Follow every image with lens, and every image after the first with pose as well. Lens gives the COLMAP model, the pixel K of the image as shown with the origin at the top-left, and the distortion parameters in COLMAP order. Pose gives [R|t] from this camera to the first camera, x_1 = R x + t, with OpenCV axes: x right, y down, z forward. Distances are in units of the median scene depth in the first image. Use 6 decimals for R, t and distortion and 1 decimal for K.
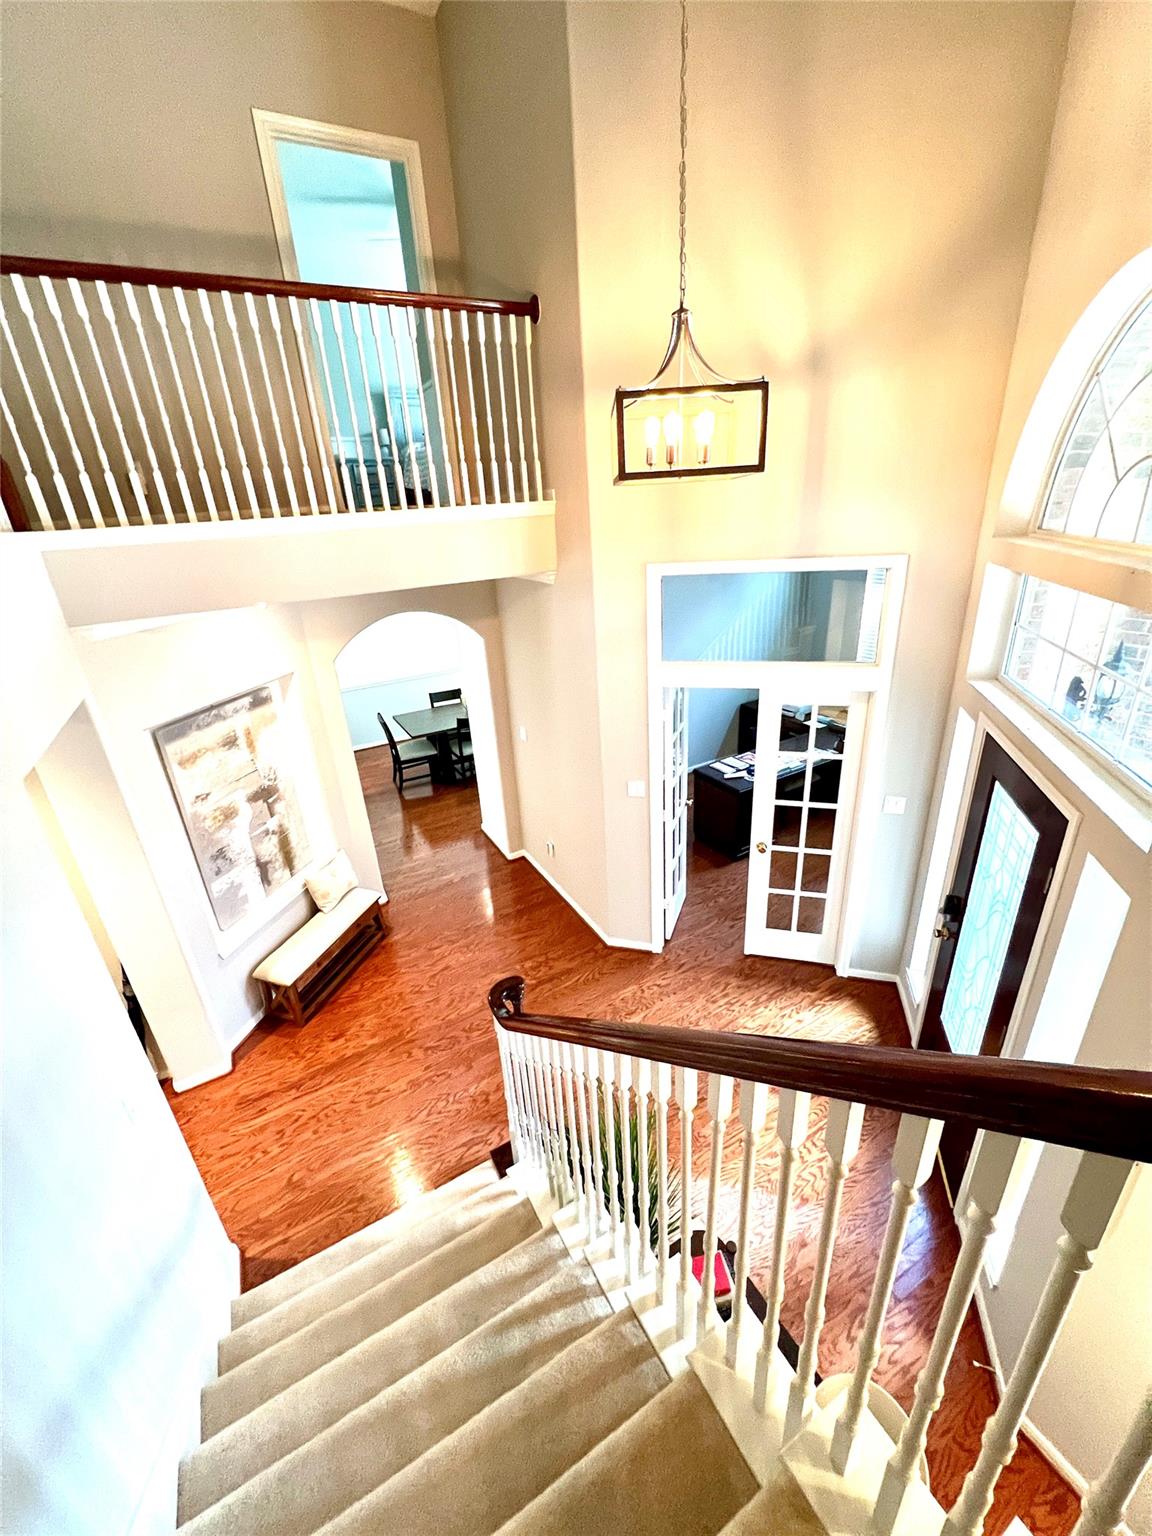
lens RADIAL K [[615.6, 0, 584.0], [0, 615.6, 768.3], [0, 0, 1]] dist [0.001224, 0.000000]
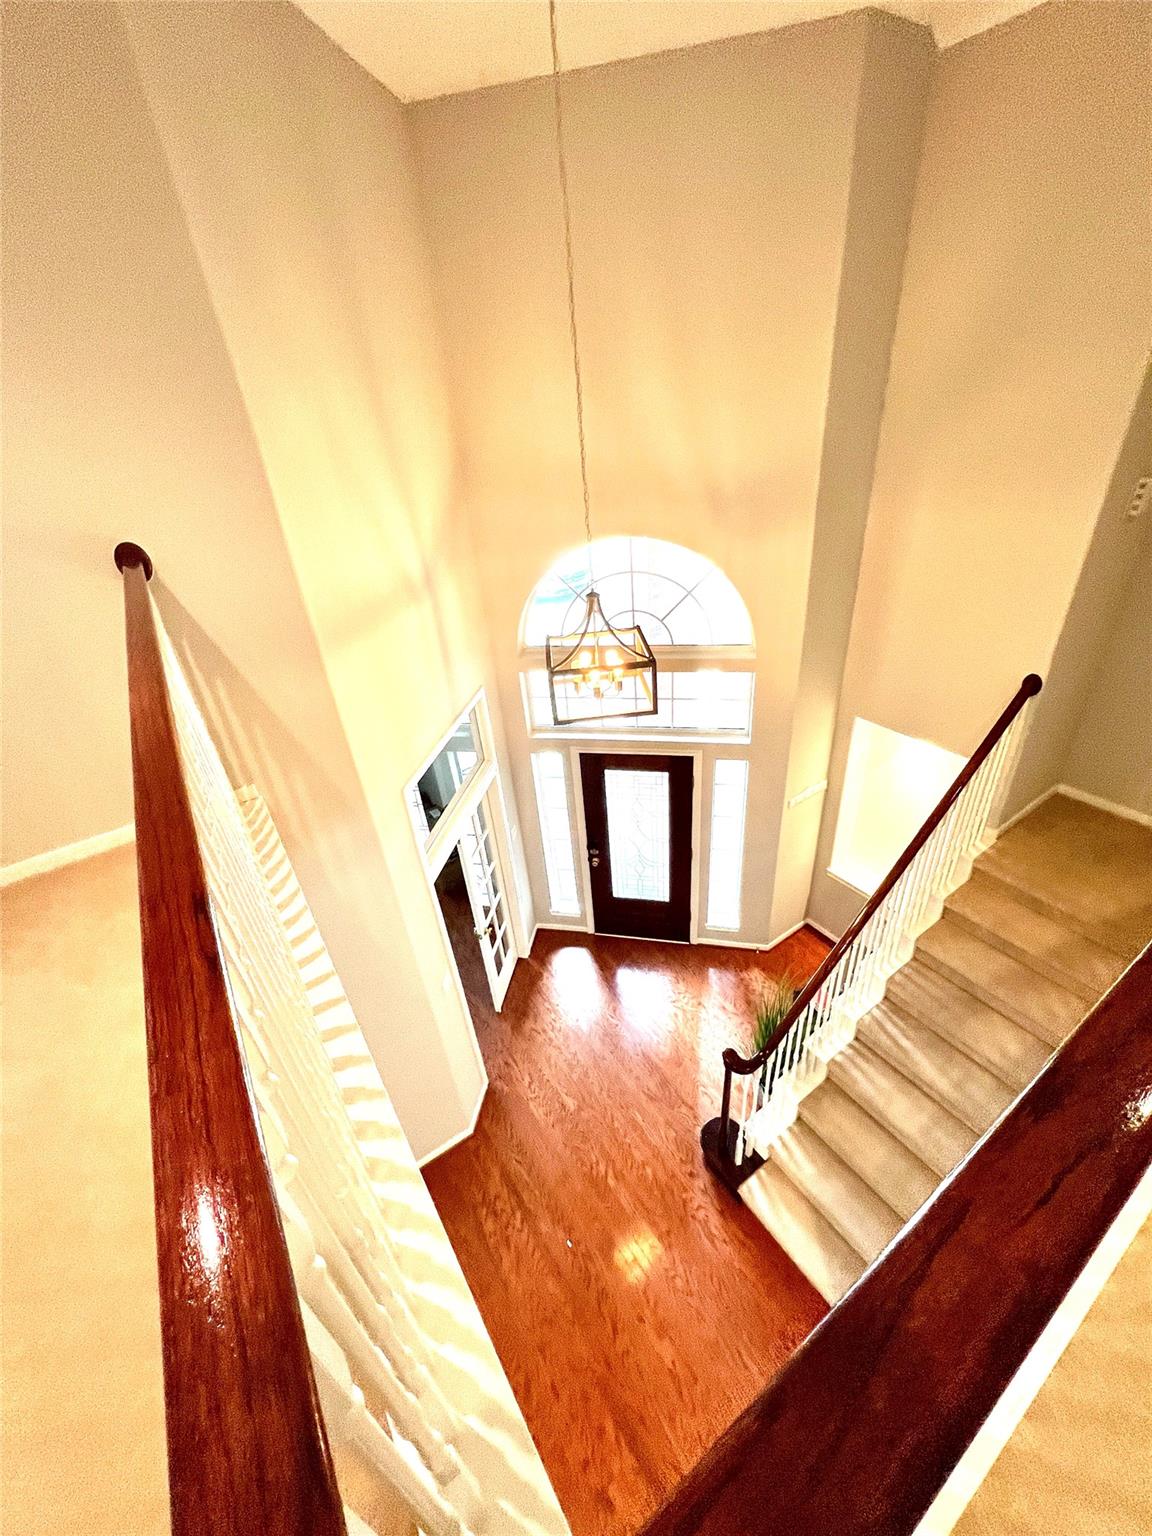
lens RADIAL K [[615.6, 0, 580.2], [0, 615.6, 764.8], [0, 0, 1]] dist [0.001224, 0.000000]
pose [[-0.072896, -0.459817, 0.885017, -0.641049], [0.464459, 0.769628, 0.438122, -0.566325], [-0.882589, 0.442992, 0.157463, 0.526039]]
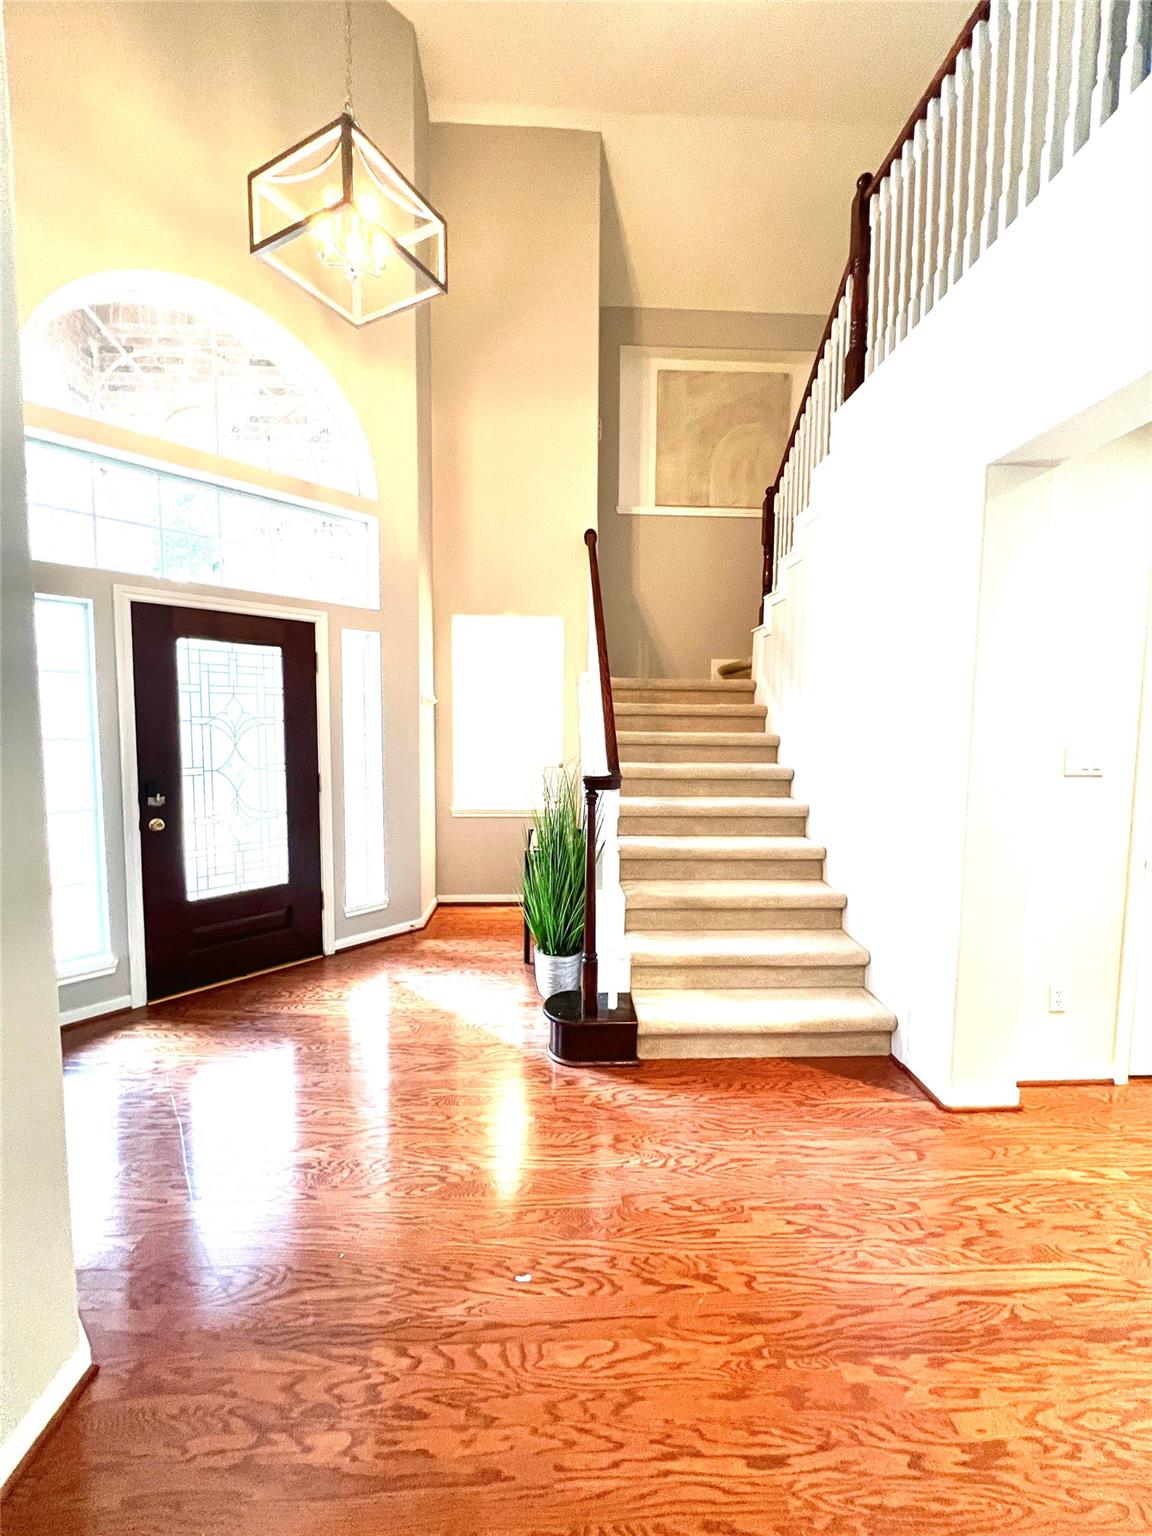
lens RADIAL K [[615.6, 0, 579.9], [0, 615.6, 762.1], [0, 0, 1]] dist [0.001224, 0.000000]
pose [[-0.889229, 0.016562, 0.457163, -0.364028], [0.218242, 0.893648, 0.392128, -0.045815], [-0.402048, 0.448464, -0.798272, 1.175470]]
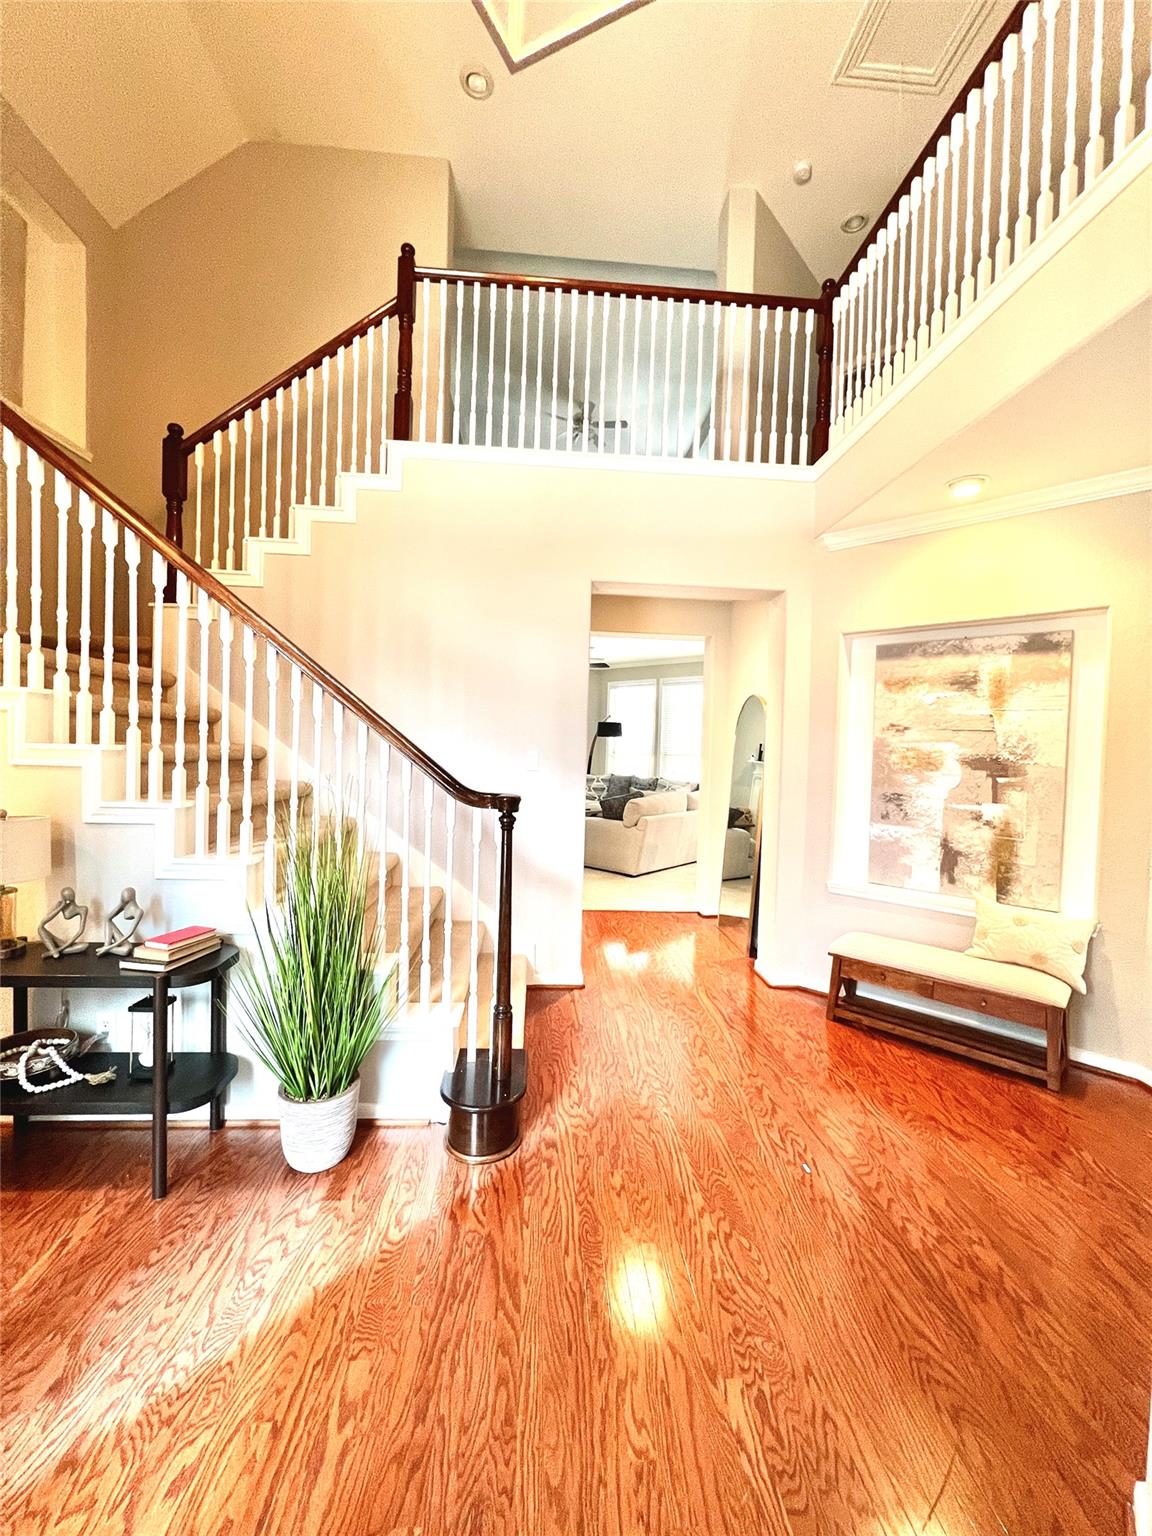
lens RADIAL K [[615.6, 0, 581.5], [0, 615.6, 766.8], [0, 0, 1]] dist [0.001224, 0.000000]
pose [[-0.429020, 0.071204, -0.900484, 0.396650], [-0.362934, 0.899295, 0.244024, 0.043056], [0.827176, 0.431507, -0.359974, 0.899553]]
